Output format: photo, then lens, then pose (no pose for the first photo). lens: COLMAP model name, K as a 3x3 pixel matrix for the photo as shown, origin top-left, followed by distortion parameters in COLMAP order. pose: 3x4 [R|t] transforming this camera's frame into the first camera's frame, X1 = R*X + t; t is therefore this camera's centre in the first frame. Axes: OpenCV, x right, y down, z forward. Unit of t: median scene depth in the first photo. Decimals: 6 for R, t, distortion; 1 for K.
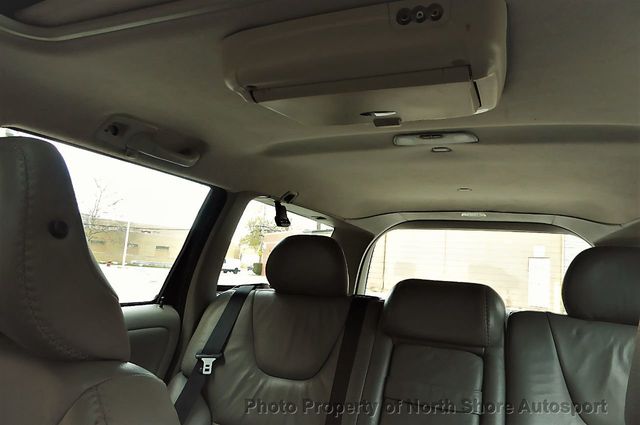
lens RADIAL K [[438.9, 0, 316.0], [0, 438.9, 214.6], [0, 0, 1]] dist [-0.046157, 0.021943]
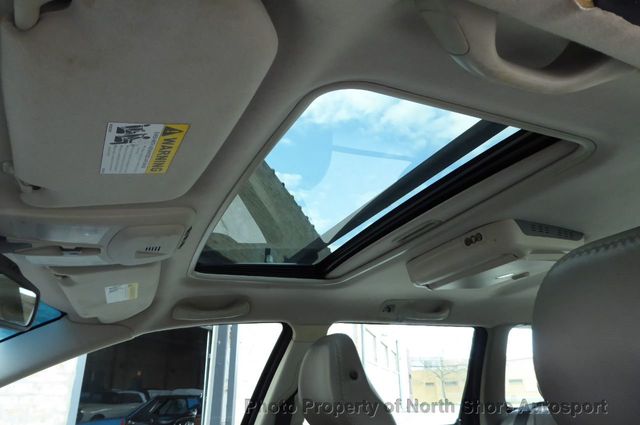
lens RADIAL K [[438.9, 0, 323.5], [0, 438.9, 215.3], [0, 0, 1]] dist [-0.046157, 0.021943]
pose [[0.734849, -0.336254, -0.589007, 0.304231], [0.150899, 0.927738, -0.341368, 0.004476], [0.661231, 0.161973, 0.732488, -0.297983]]
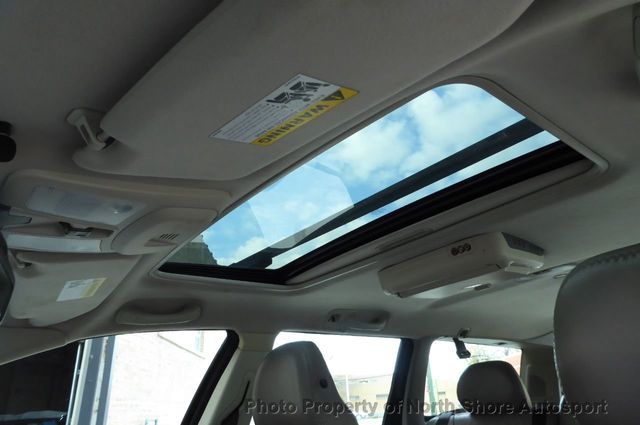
lens RADIAL K [[438.9, 0, 318.8], [0, 438.9, 214.2], [0, 0, 1]] dist [-0.046157, 0.021943]
pose [[0.881925, -0.292959, -0.369301, 0.148911], [0.168077, 0.927367, -0.334277, -0.009195], [0.440407, 0.232736, 0.867108, -0.376892]]
